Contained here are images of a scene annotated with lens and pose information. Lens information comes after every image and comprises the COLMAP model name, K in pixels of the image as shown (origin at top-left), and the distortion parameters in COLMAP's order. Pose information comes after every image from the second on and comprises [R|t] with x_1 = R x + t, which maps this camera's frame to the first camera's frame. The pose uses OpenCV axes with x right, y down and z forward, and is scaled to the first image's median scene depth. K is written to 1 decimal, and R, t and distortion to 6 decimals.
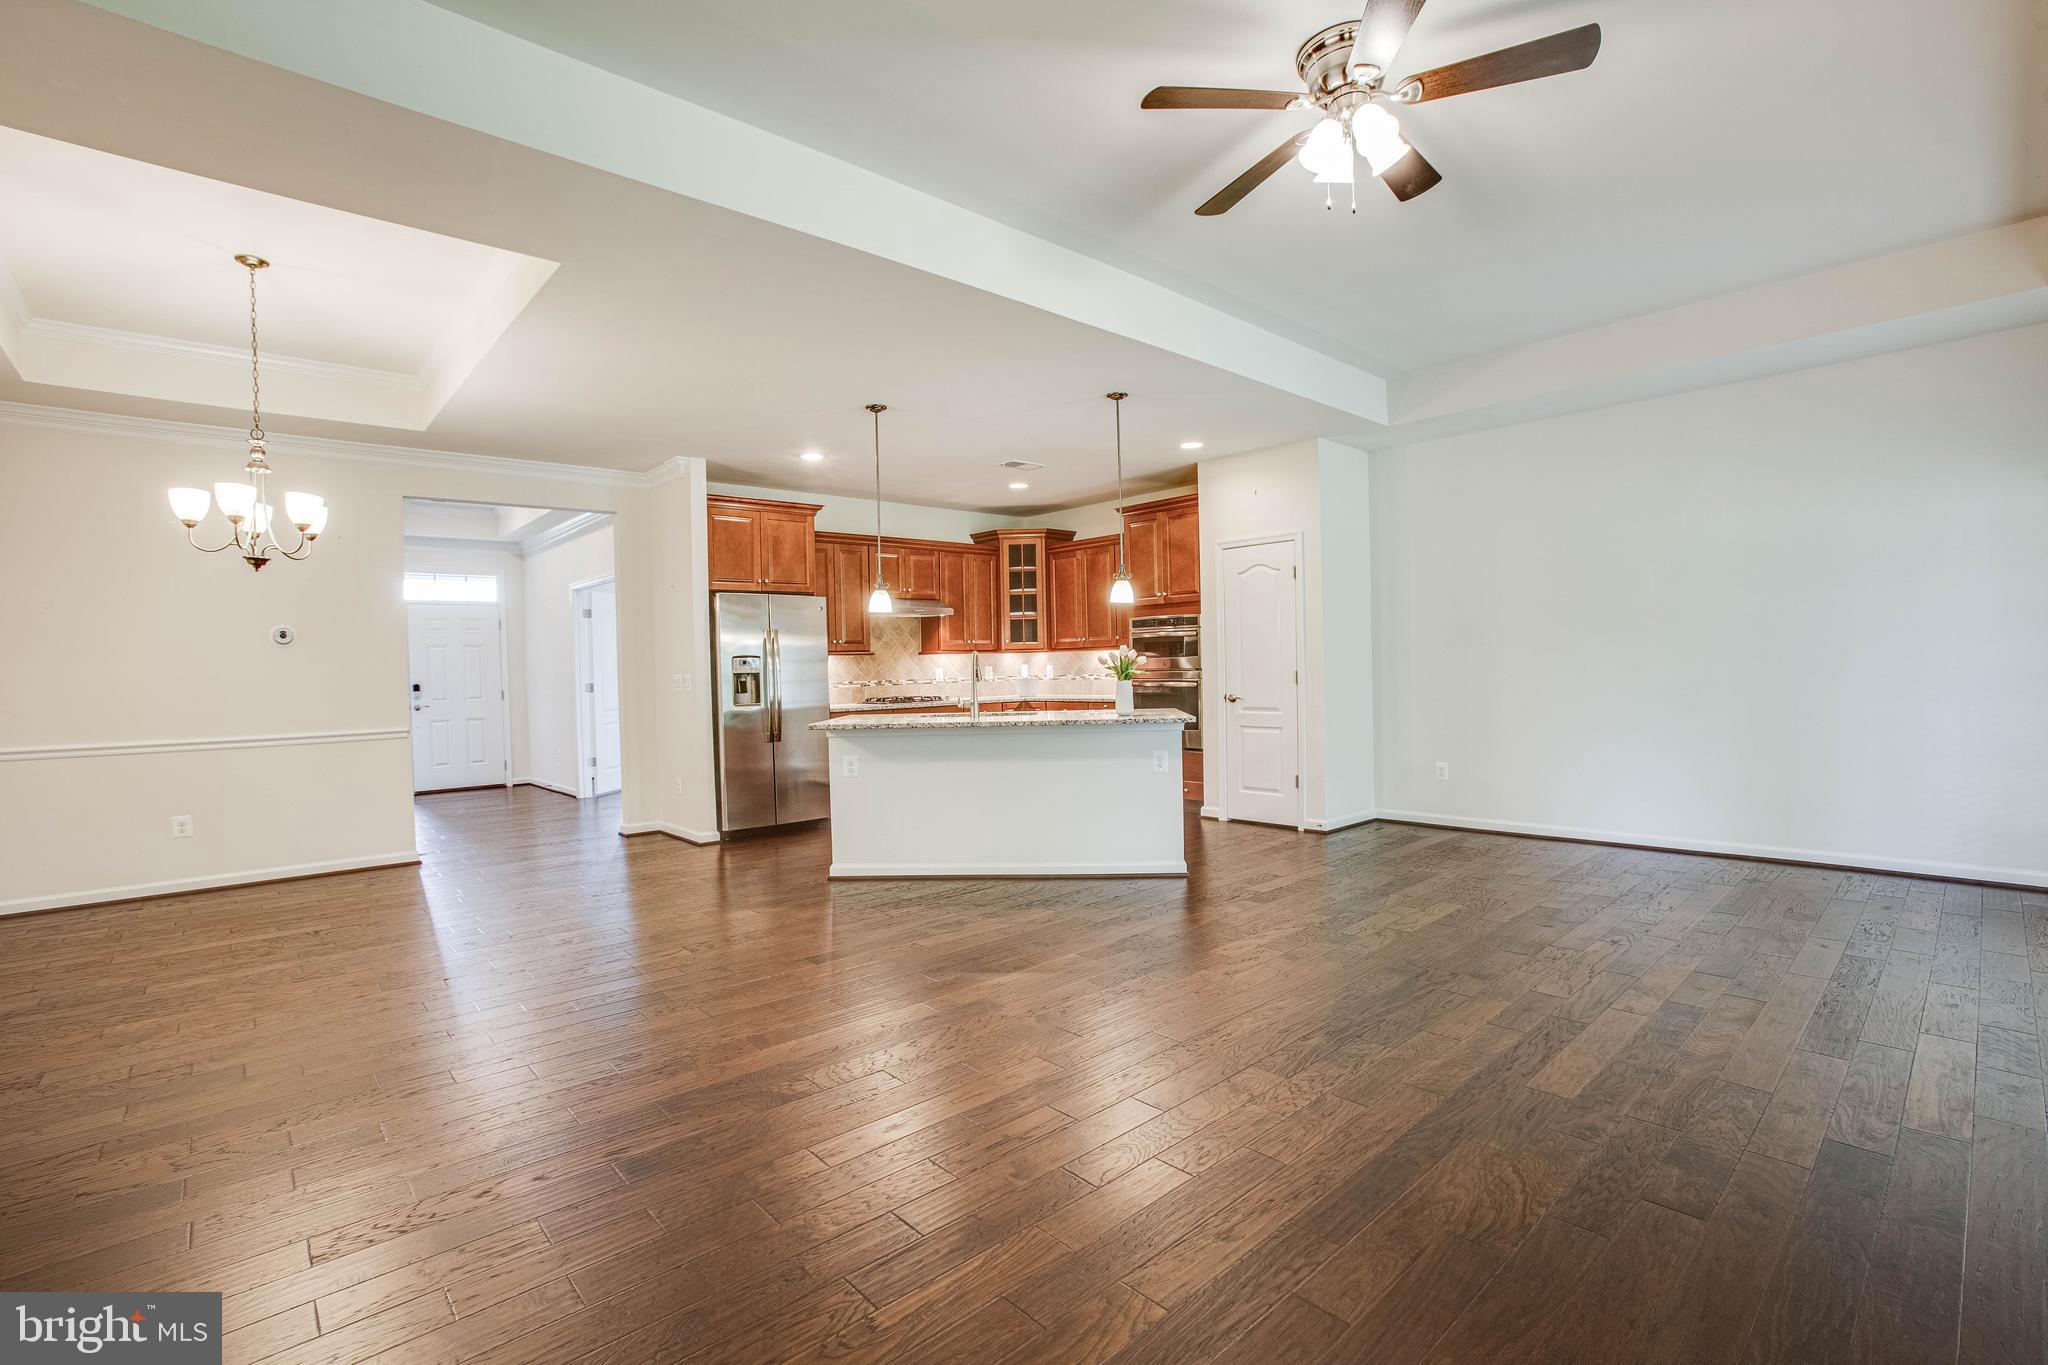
lens RADIAL K [[918.5, 0, 1024.0], [0, 918.5, 682.5], [0, 0, 1]] dist [-0.075822, 0.024952]
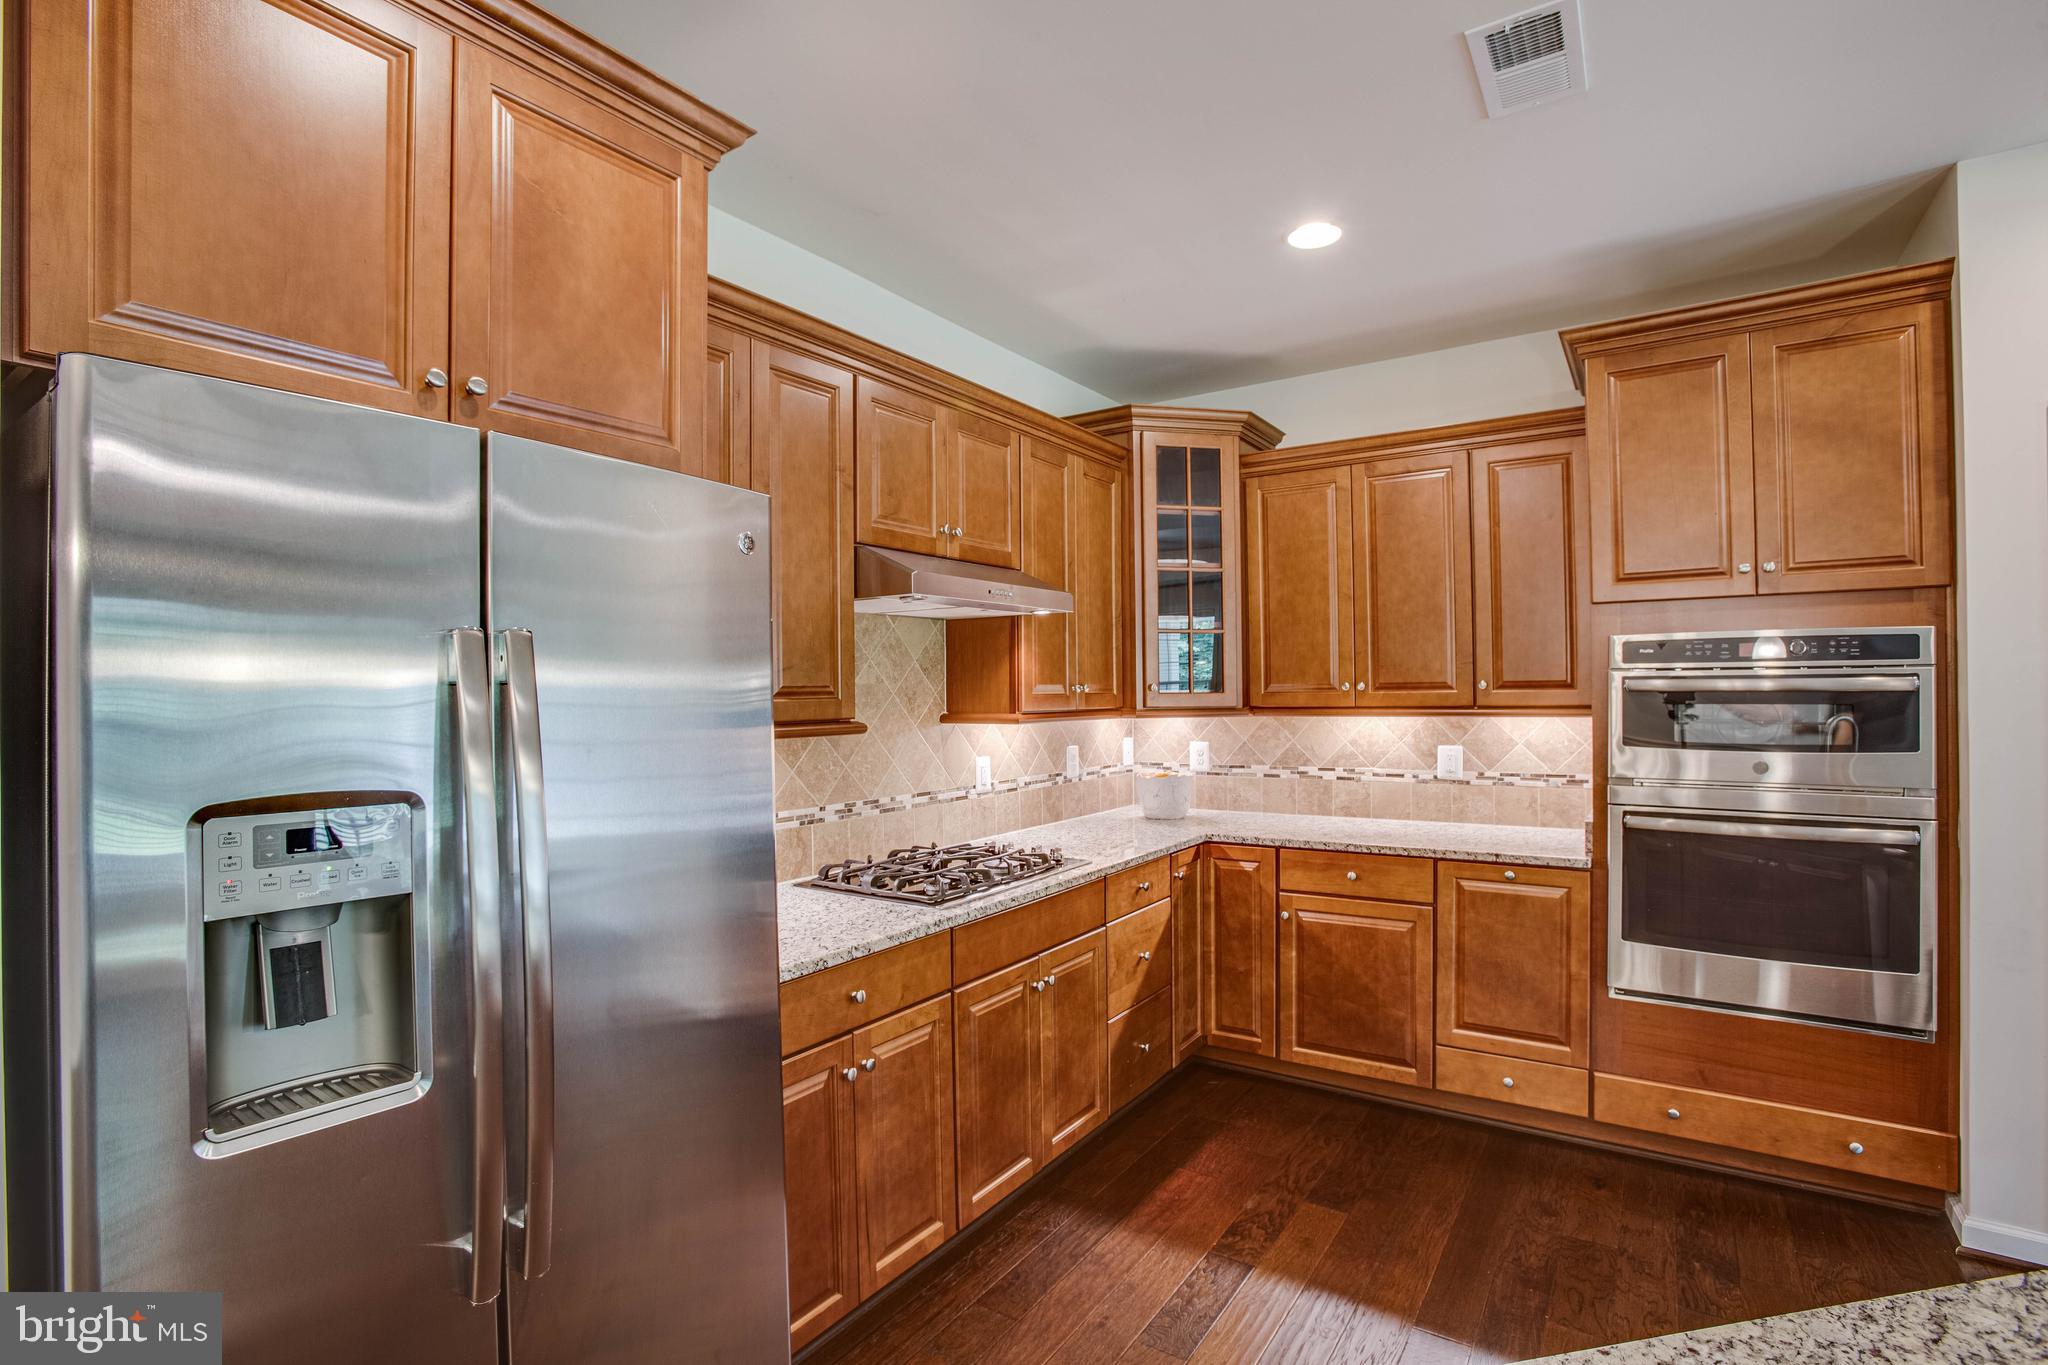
lens RADIAL K [[976.2, 0, 1027.8], [0, 976.2, 690.5], [0, 0, 1]] dist [-0.070571, 0.035373]
pose [[0.974057, 0.015133, 0.225798, -0.176125], [-0.009881, 0.999654, -0.024369, -0.035138], [-0.226088, 0.021506, 0.973869, 0.643991]]
